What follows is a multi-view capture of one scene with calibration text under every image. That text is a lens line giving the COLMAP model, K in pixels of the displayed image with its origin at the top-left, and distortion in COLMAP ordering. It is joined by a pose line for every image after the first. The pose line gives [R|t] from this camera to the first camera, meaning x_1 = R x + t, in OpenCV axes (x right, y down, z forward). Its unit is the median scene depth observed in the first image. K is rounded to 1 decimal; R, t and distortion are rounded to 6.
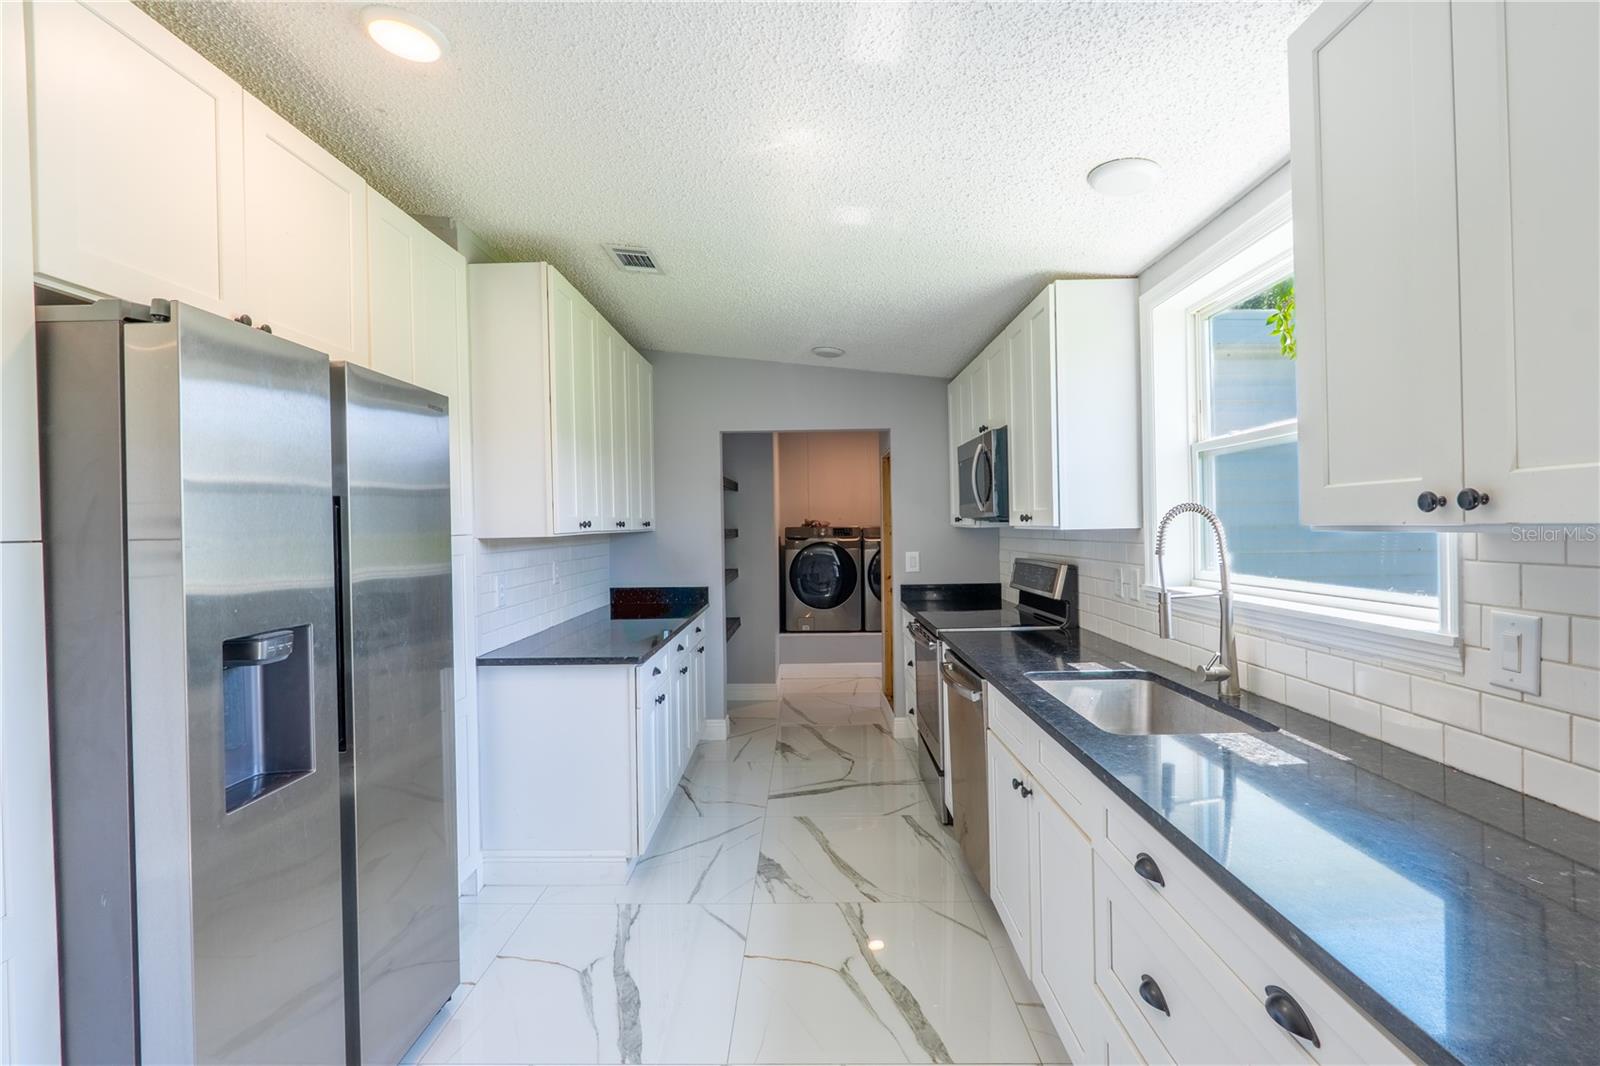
lens RADIAL K [[759.2, 0, 791.0], [0, 759.2, 522.3], [0, 0, 1]] dist [0.104444, -0.000028]
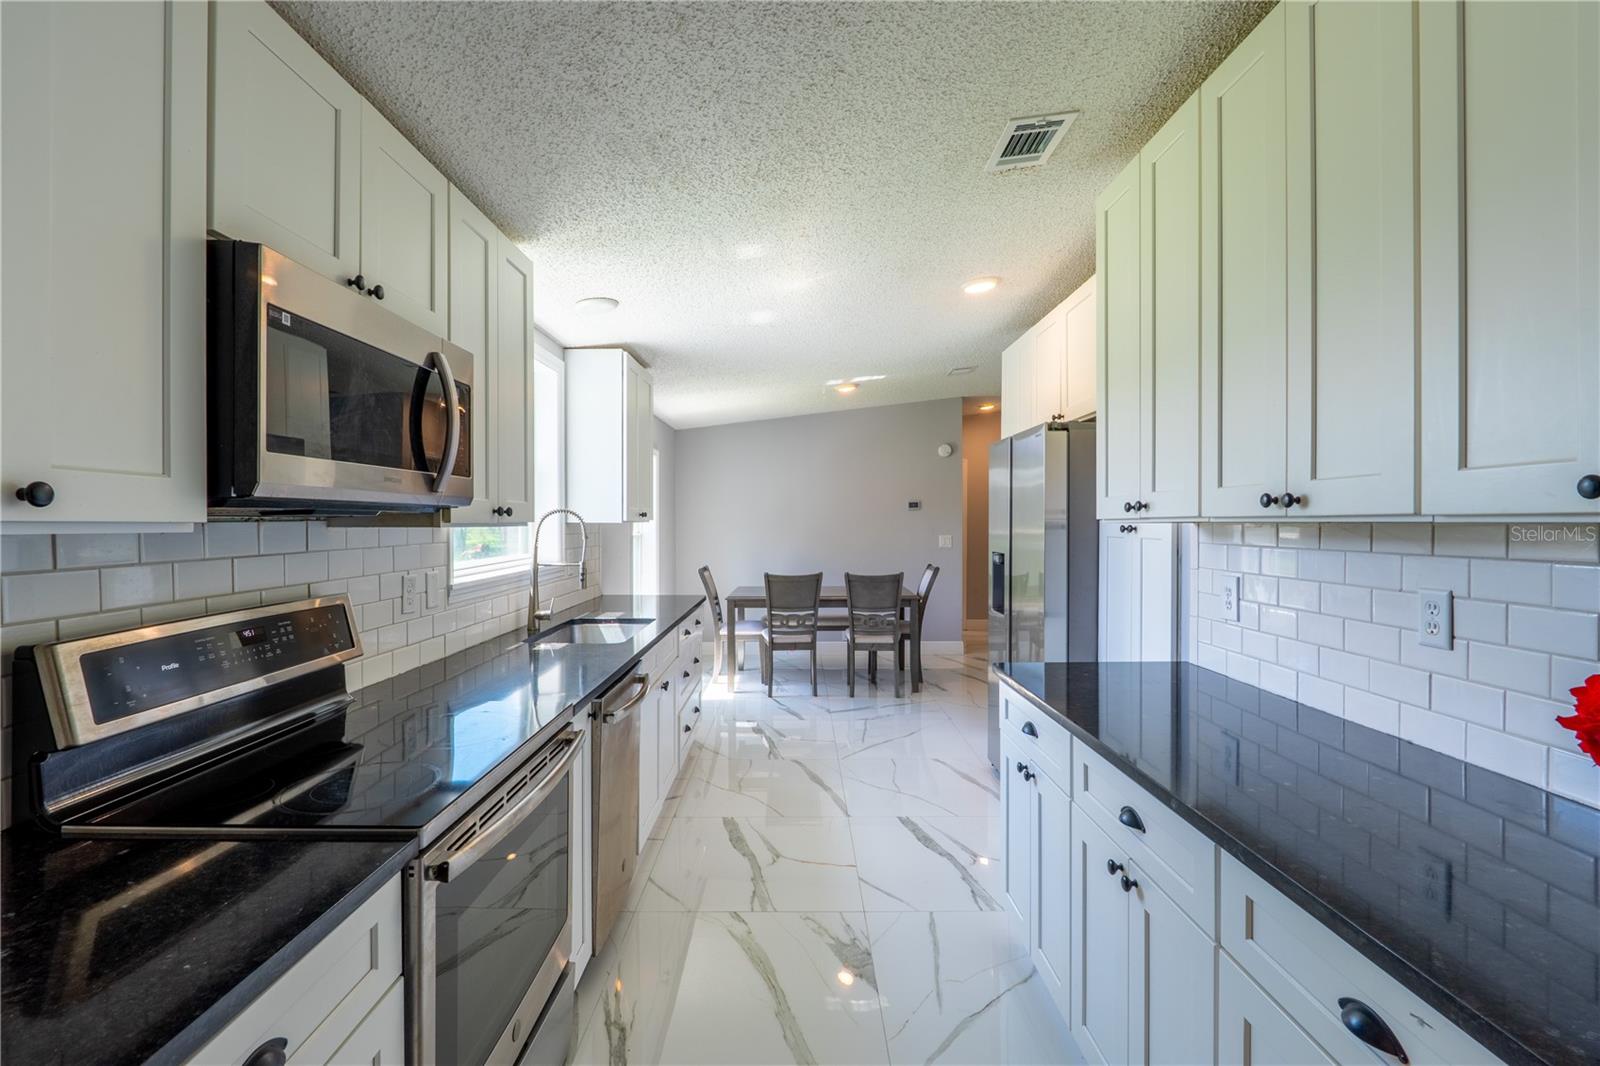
lens RADIAL K [[728.5, 0, 791.4], [0, 728.5, 525.7], [0, 0, 1]] dist [-0.009510, -0.000164]
pose [[-0.999586, 0.022865, -0.017462, 0.043383], [0.022849, 0.999738, 0.001125, 0.013984], [0.017483, 0.000726, -0.999847, 1.878950]]
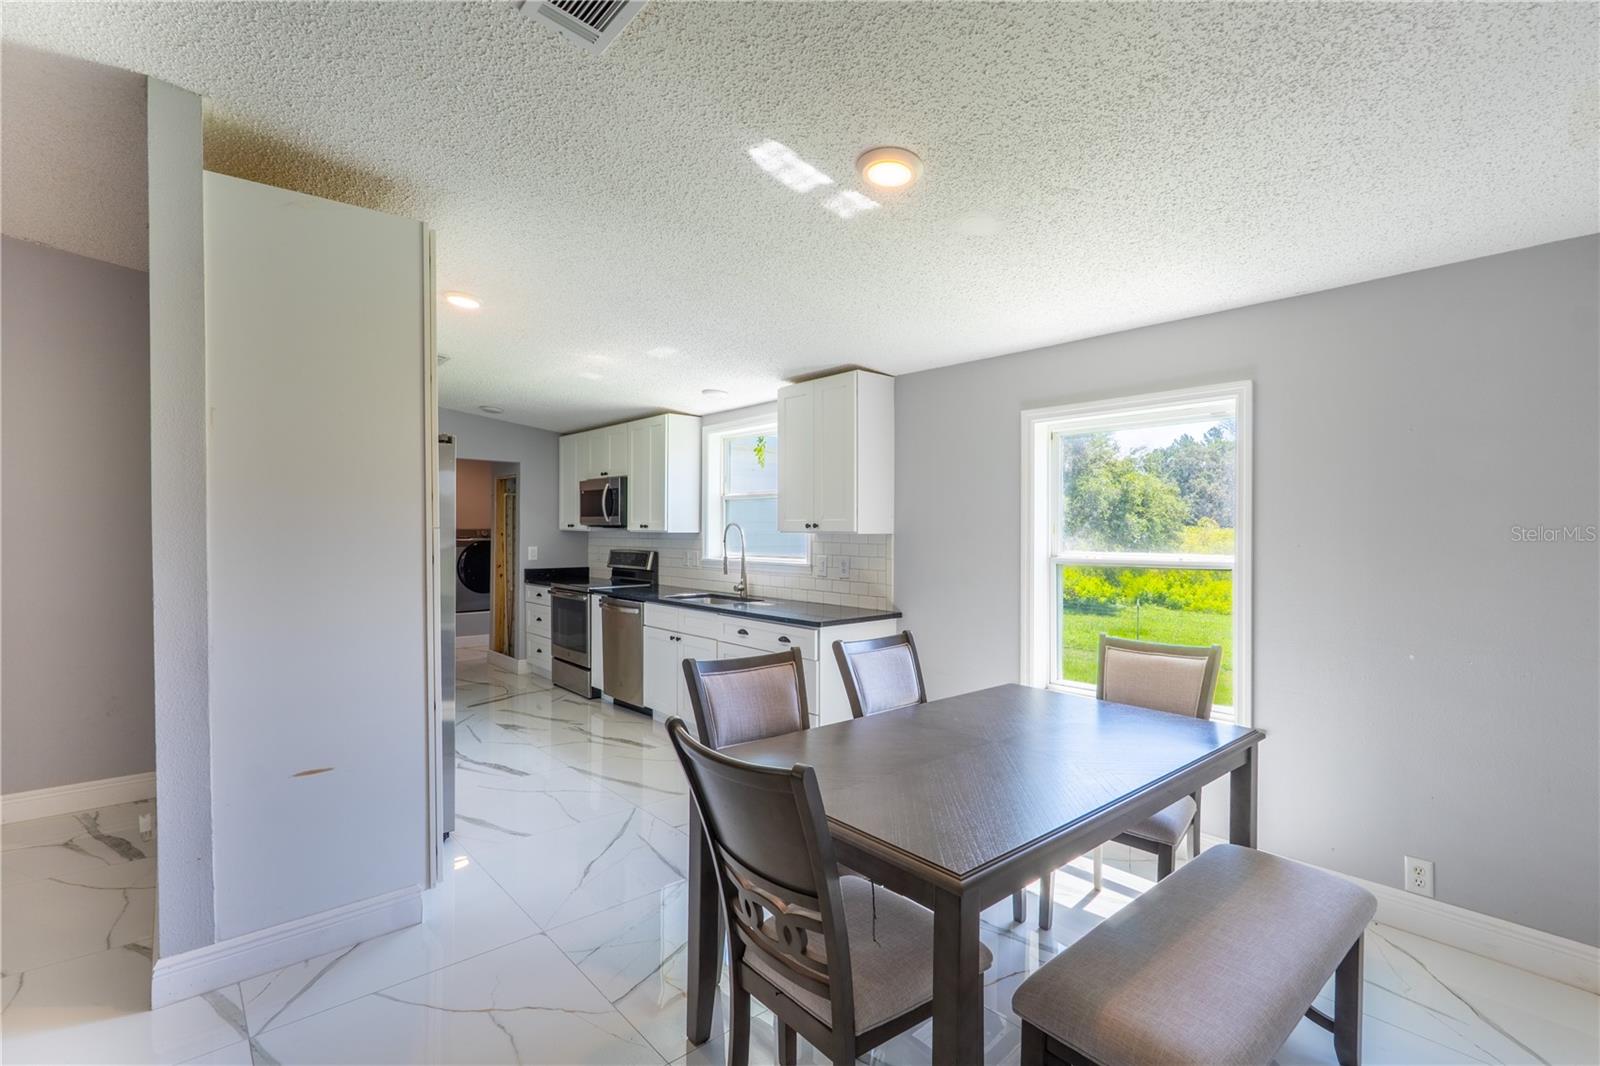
lens RADIAL K [[728.5, 0, 791.4], [0, 728.5, 525.7], [0, 0, 1]] dist [-0.009510, -0.000164]
pose [[0.741277, 0.021532, 0.670854, -0.718072], [-0.017111, 0.999767, -0.013182, 0.011944], [-0.670981, -0.001707, 0.741473, -0.670858]]
